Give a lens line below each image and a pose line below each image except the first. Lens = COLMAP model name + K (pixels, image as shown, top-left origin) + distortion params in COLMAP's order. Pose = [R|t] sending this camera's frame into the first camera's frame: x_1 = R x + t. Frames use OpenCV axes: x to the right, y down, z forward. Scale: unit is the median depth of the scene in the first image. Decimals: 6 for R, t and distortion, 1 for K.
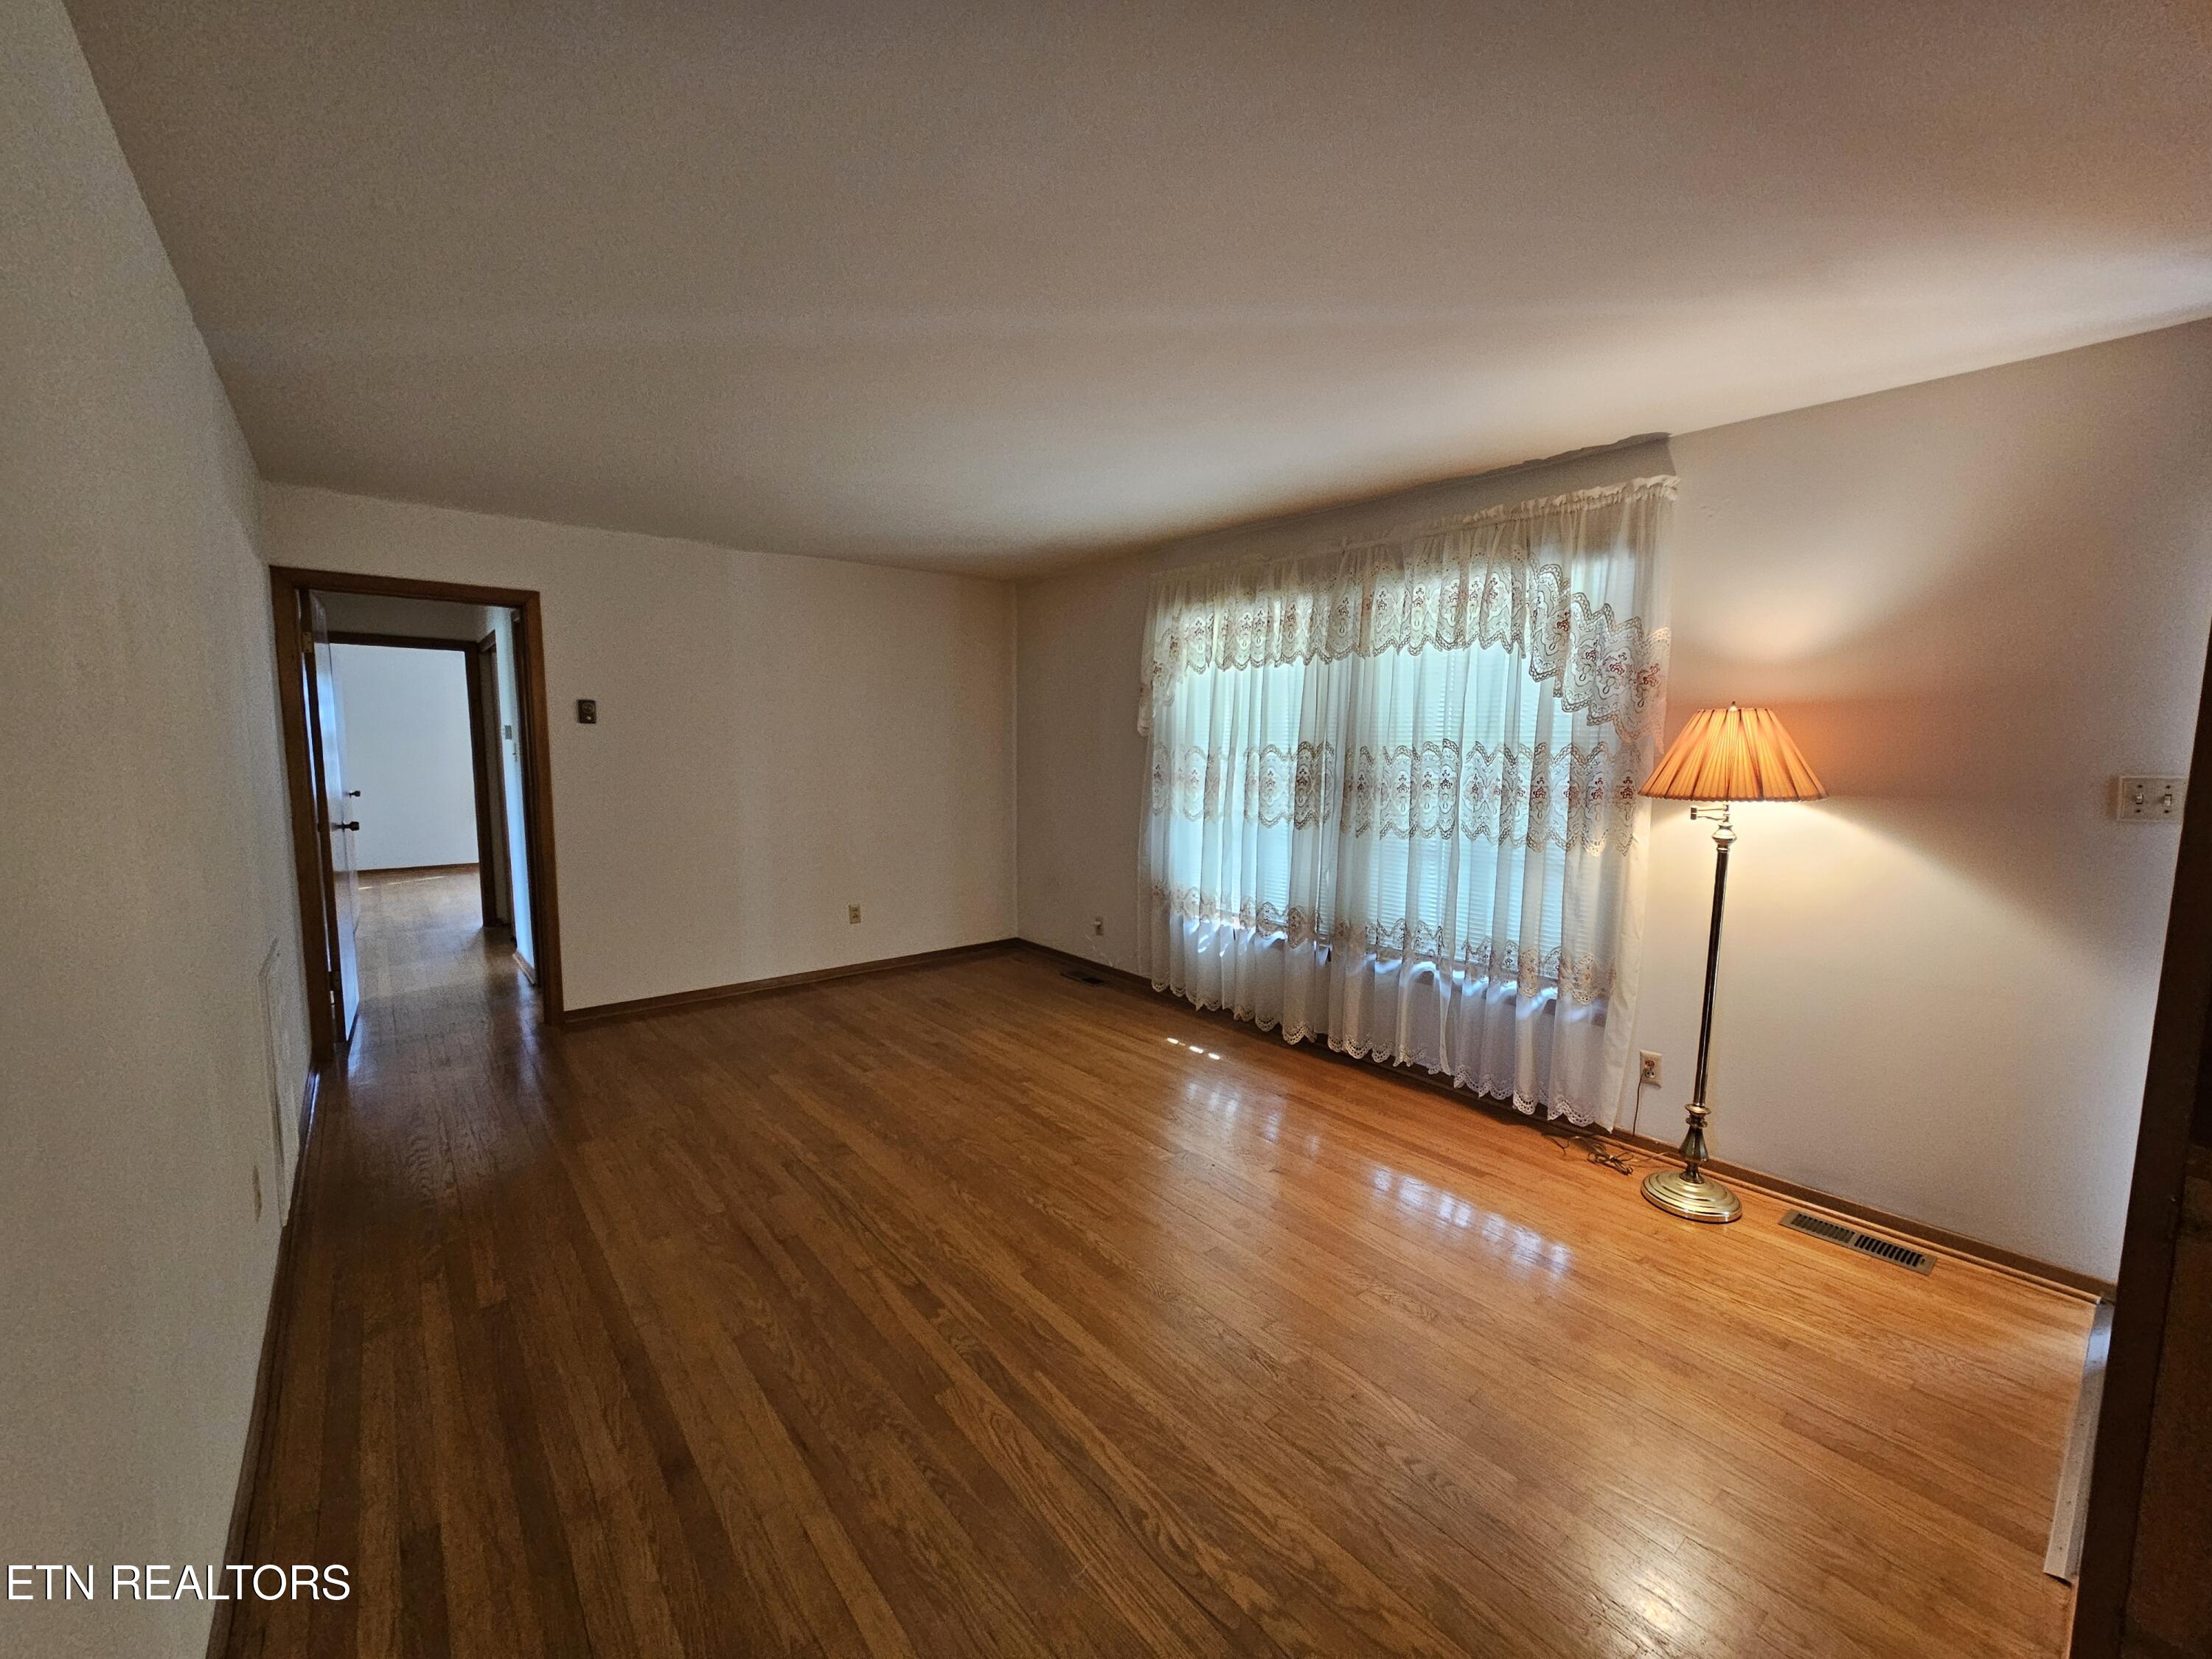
lens RADIAL K [[907.9, 0, 1107.6], [0, 907.9, 839.7], [0, 0, 1]] dist [-0.001188, 0.000937]
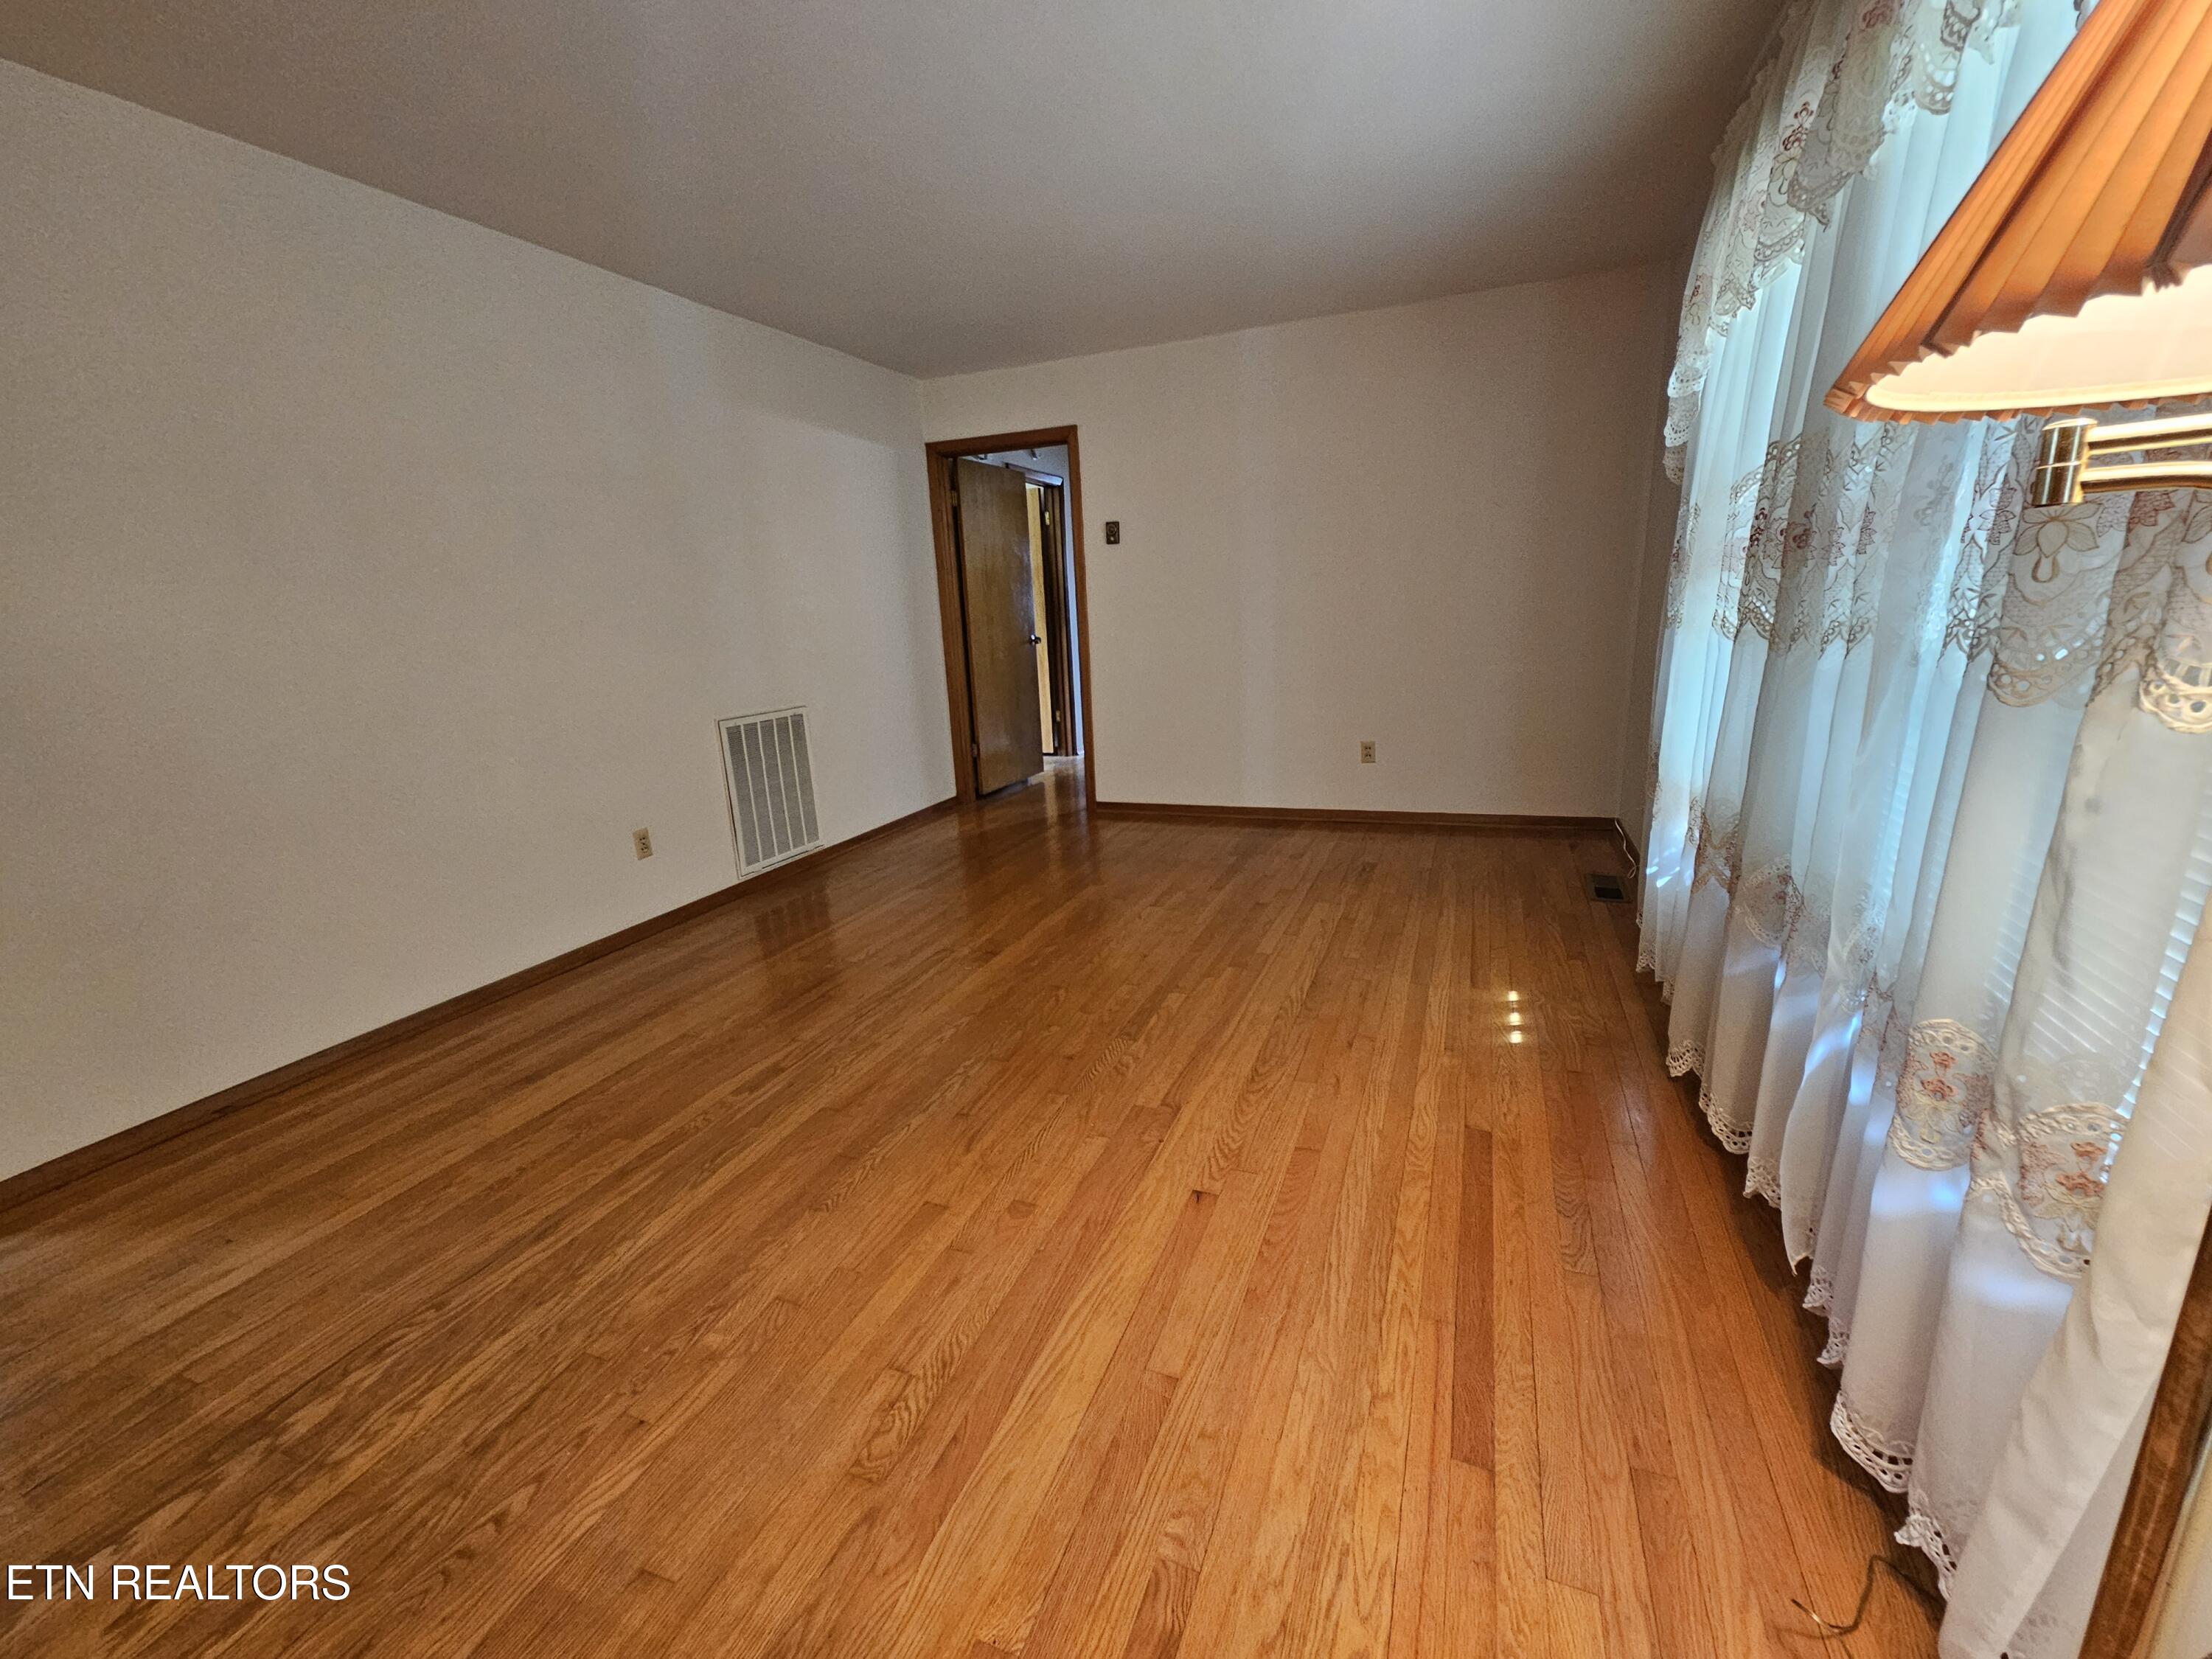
lens RADIAL K [[907.9, 0, 1107.6], [0, 907.9, 839.7], [0, 0, 1]] dist [-0.001188, 0.000937]
pose [[0.487174, 0.191506, -0.852049, 0.625100], [-0.047230, 0.980010, 0.193262, 0.015232], [0.872027, -0.053910, 0.486480, 0.654926]]
